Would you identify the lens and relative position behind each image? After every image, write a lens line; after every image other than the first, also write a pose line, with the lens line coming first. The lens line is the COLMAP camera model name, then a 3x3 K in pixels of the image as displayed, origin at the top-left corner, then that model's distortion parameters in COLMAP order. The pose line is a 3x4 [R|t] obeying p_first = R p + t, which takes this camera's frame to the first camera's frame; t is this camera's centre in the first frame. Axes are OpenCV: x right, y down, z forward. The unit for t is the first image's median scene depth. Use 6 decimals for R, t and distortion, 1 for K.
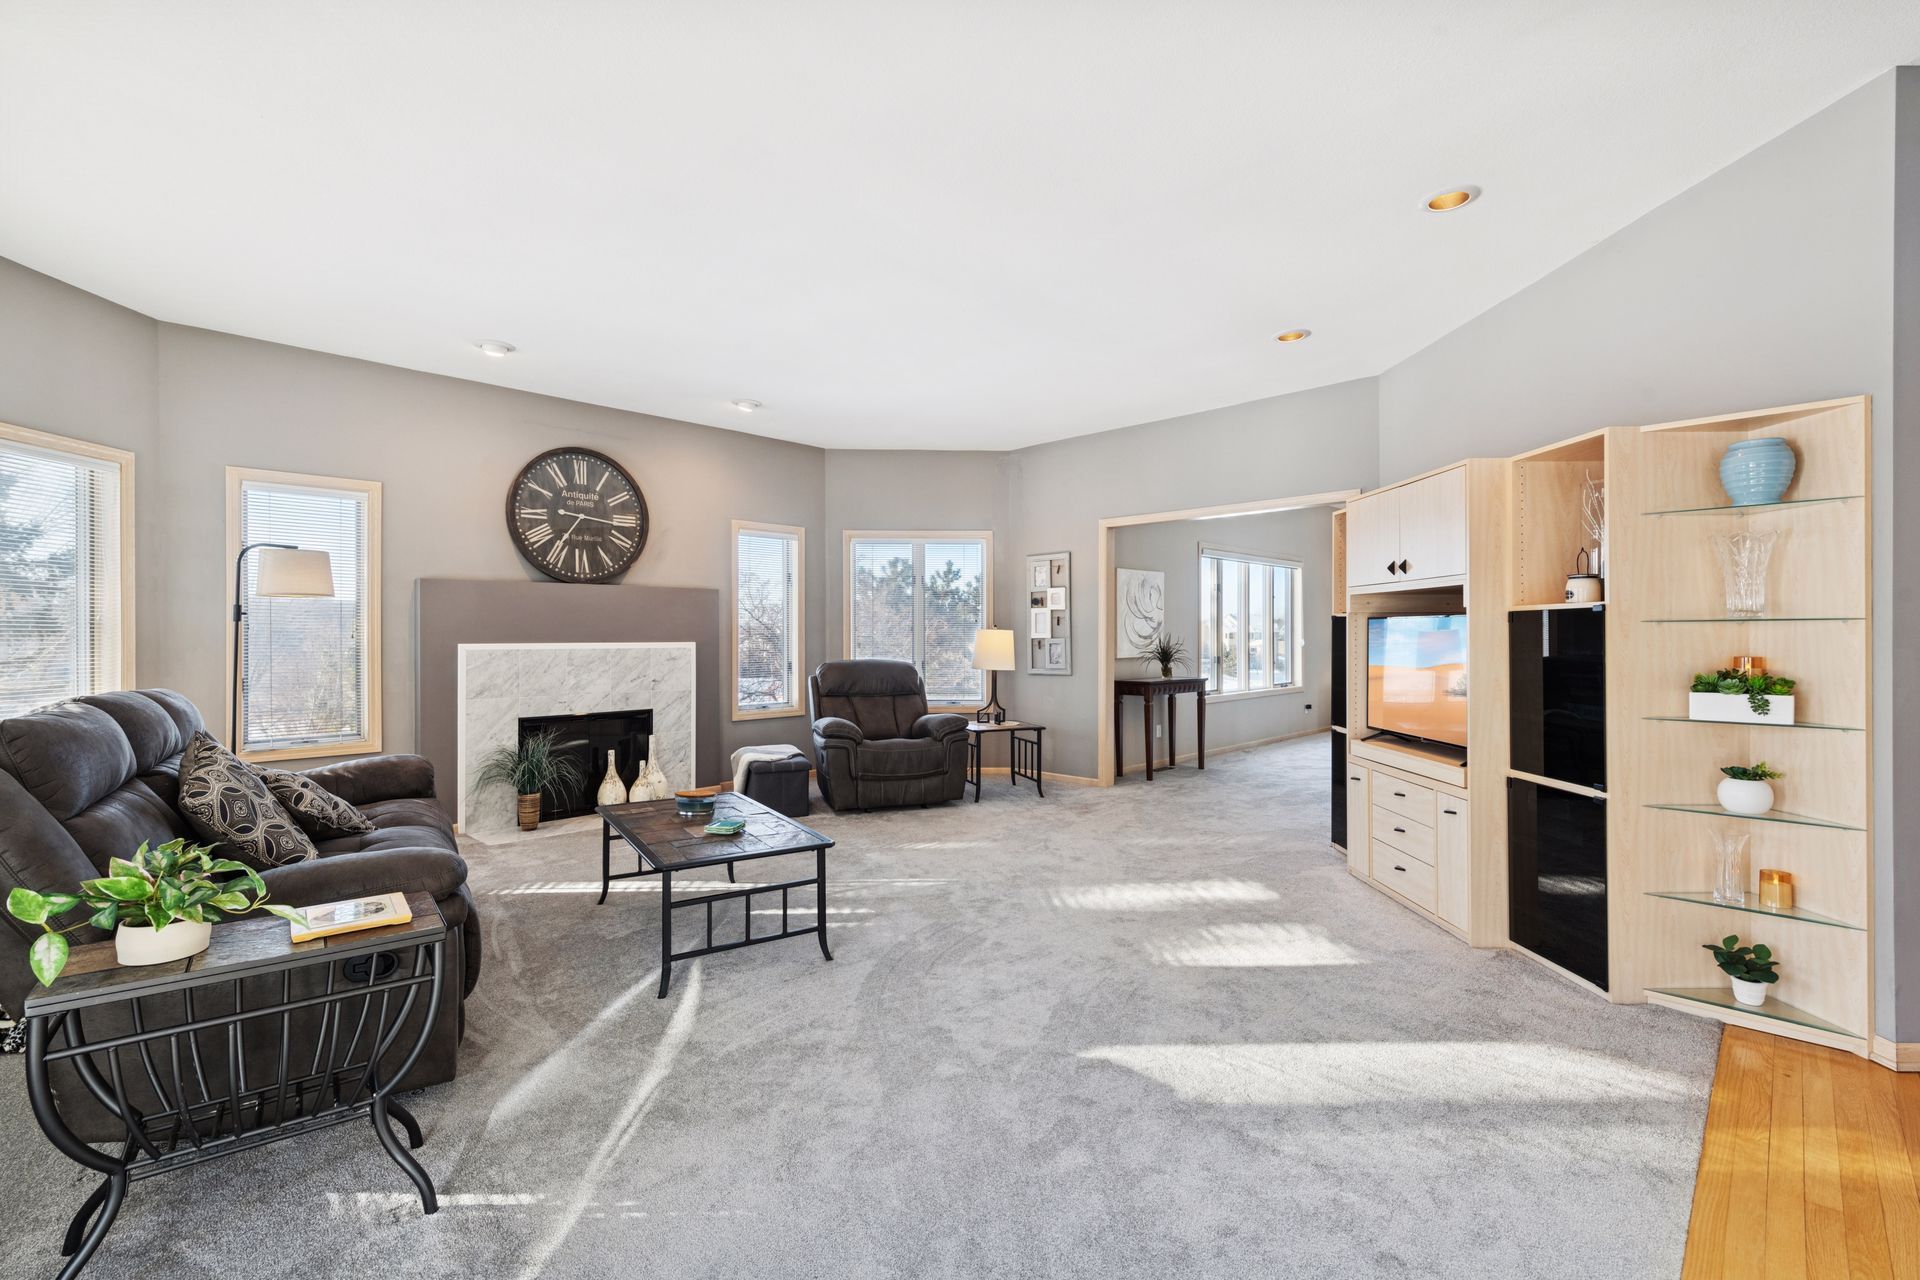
lens RADIAL K [[842.4, 0, 962.9], [0, 842.4, 636.6], [0, 0, 1]] dist [-0.000494, -0.000411]
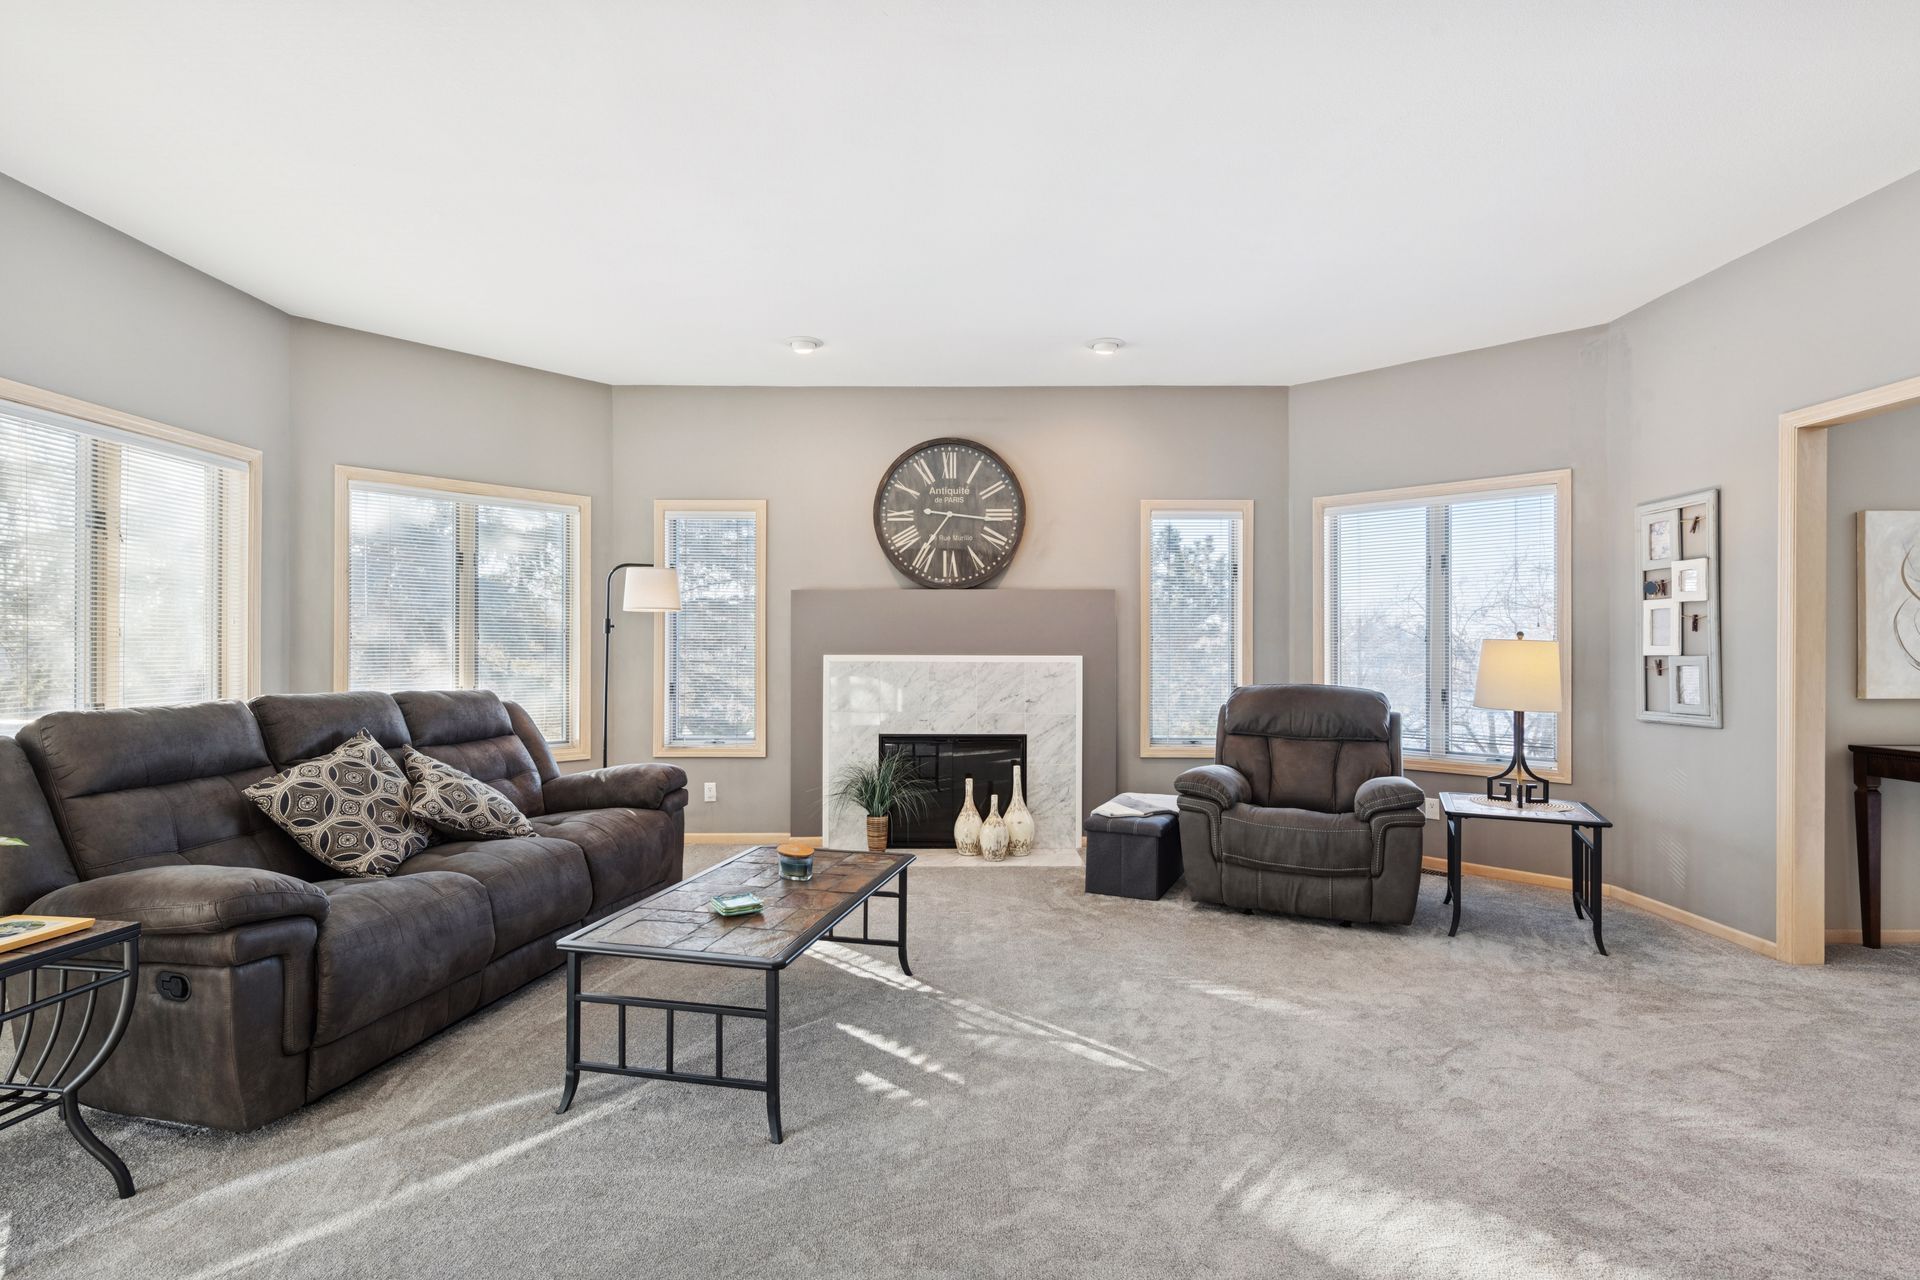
lens RADIAL K [[903.8, 0, 960.8], [0, 903.8, 643.3], [0, 0, 1]] dist [0.001739, -0.000750]
pose [[0.691833, 0.000836, -0.722057, 0.249952], [-0.005202, 0.999979, -0.003827, -0.001514], [0.722038, 0.006403, 0.691823, 0.342918]]
